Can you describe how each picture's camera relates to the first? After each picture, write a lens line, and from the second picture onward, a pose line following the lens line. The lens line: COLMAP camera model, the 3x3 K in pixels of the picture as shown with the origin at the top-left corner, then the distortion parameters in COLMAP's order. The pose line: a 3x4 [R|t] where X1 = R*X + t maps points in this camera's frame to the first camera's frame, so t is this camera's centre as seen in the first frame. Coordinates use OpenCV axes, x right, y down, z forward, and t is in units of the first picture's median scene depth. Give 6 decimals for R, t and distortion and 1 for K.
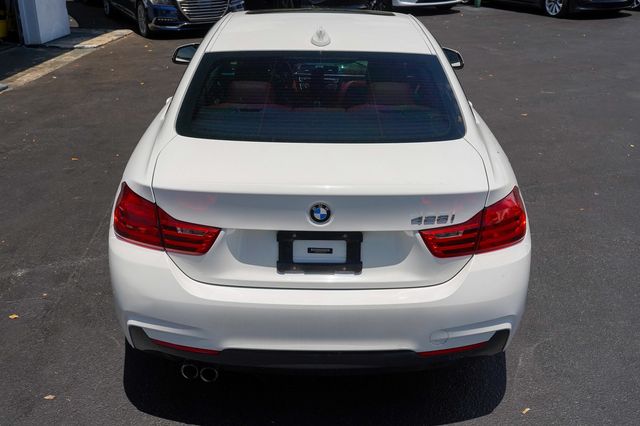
lens RADIAL K [[665.5, 0, 319.5], [0, 665.5, 200.5], [0, 0, 1]] dist [0.048035, -0.001106]
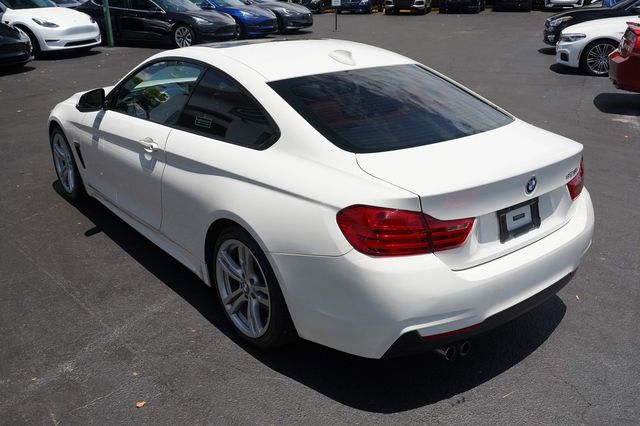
lens RADIAL K [[581.0, 0, 320.0], [0, 581.0, 213.0], [0, 0, 1]] dist [-0.004168, -0.001349]
pose [[0.782242, -0.240419, 0.574714, -0.912755], [0.241408, 0.967433, 0.076125, -0.104466], [-0.574299, 0.079193, 0.814806, 0.326482]]
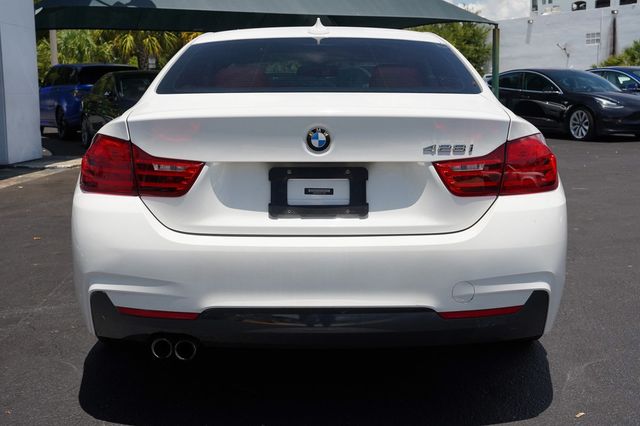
lens RADIAL K [[771.2, 0, 319.7], [0, 771.2, 190.4], [0, 0, 1]] dist [0.075582, 0.011903]
pose [[0.999908, -0.013443, -0.001791, 0.003631], [0.012585, 0.968977, -0.246829, 0.319956], [0.005053, 0.246783, 0.969058, 0.033718]]
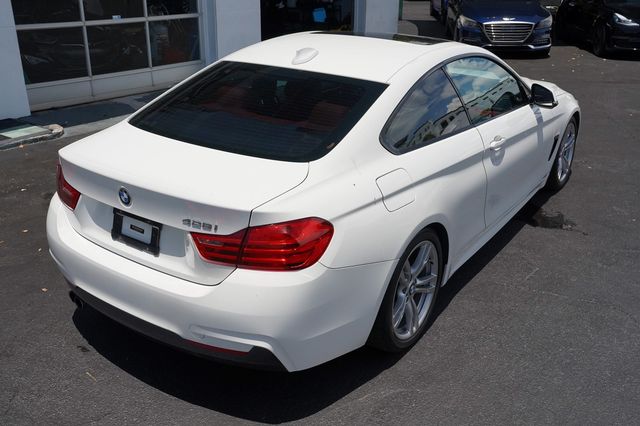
lens RADIAL K [[582.3, 0, 320.0], [0, 582.3, 213.0], [0, 0, 1]] dist [-0.007427, -0.004639]
pose [[0.823580, 0.224306, -0.520963, 0.809122], [-0.210360, 0.973771, 0.086712, -0.112584], [0.526749, 0.038175, 0.849163, 0.283911]]
